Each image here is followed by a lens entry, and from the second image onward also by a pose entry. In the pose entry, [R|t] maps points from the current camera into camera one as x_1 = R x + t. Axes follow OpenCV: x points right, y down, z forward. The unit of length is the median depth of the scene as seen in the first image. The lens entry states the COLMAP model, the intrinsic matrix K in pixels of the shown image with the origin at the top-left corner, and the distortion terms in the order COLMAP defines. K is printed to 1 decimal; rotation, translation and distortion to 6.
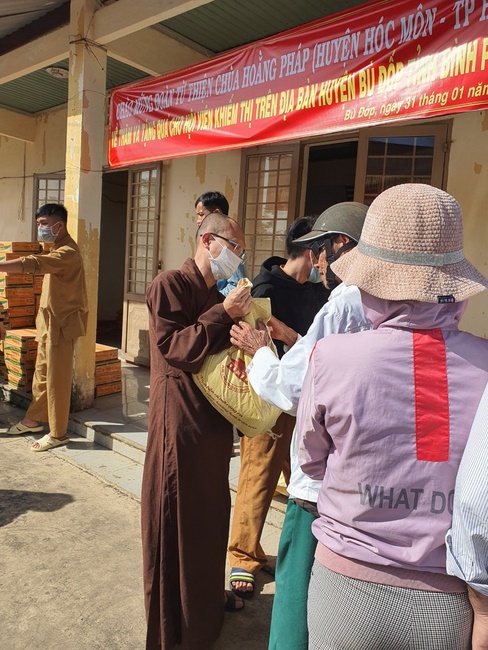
lens RADIAL K [[521.1, 0, 245.2], [0, 521.1, 317.0], [0, 0, 1]] dist [-0.060531, 0.088838]
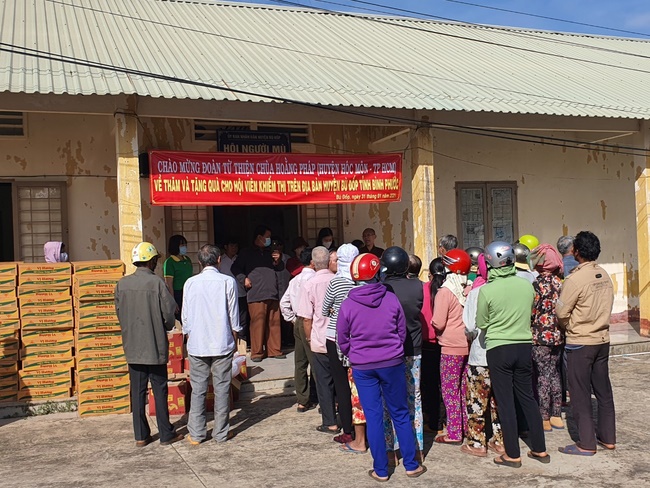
lens RADIAL K [[698.3, 0, 326.3], [0, 698.3, 254.9], [0, 0, 1]] dist [0.218893, -0.639451]
pose [[0.449477, -0.092125, 0.888529, -2.502887], [0.141056, 0.989509, 0.031240, -0.211556], [-0.882085, 0.111291, 0.457756, -0.379800]]
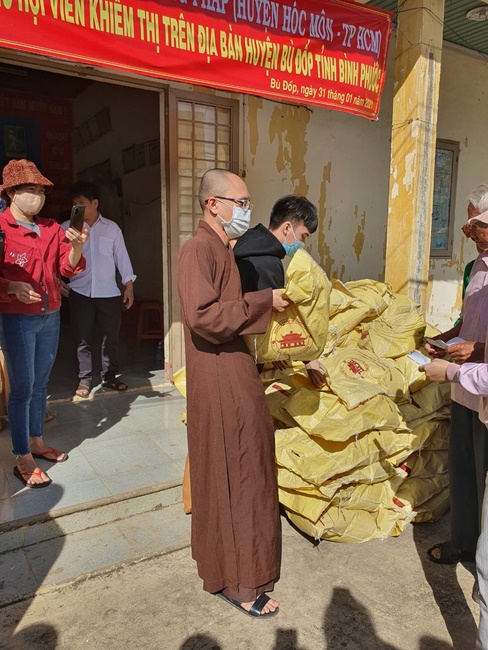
lens RADIAL K [[513.6, 0, 243.4], [0, 513.6, 327.7], [0, 0, 1]] dist [-0.002168, 0.036181]
pose [[0.268429, -0.211875, 0.939710, -0.846039], [0.090165, 0.976755, 0.194472, -0.098655], [-0.959071, 0.032527, 0.281293, 0.705180]]
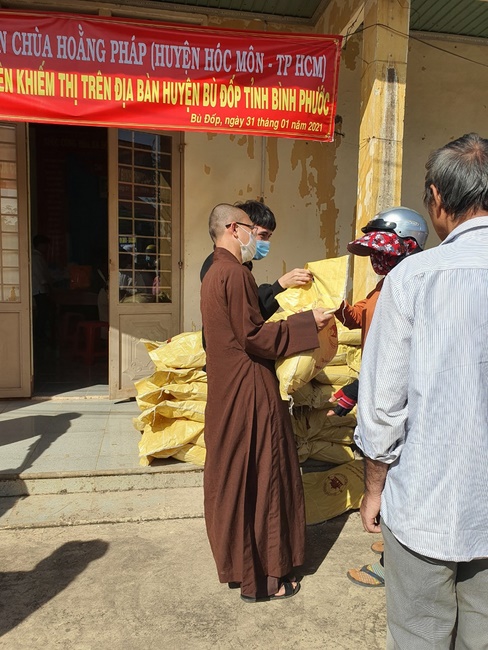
lens RADIAL K [[515.4, 0, 245.9], [0, 515.4, 324.1], [0, 0, 1]] dist [-0.000770, -0.000883]
pose [[0.610986, -0.131132, 0.780705, -0.637134], [0.084670, 0.991353, 0.100250, -0.033137], [-0.787100, 0.004851, 0.616806, 0.173486]]
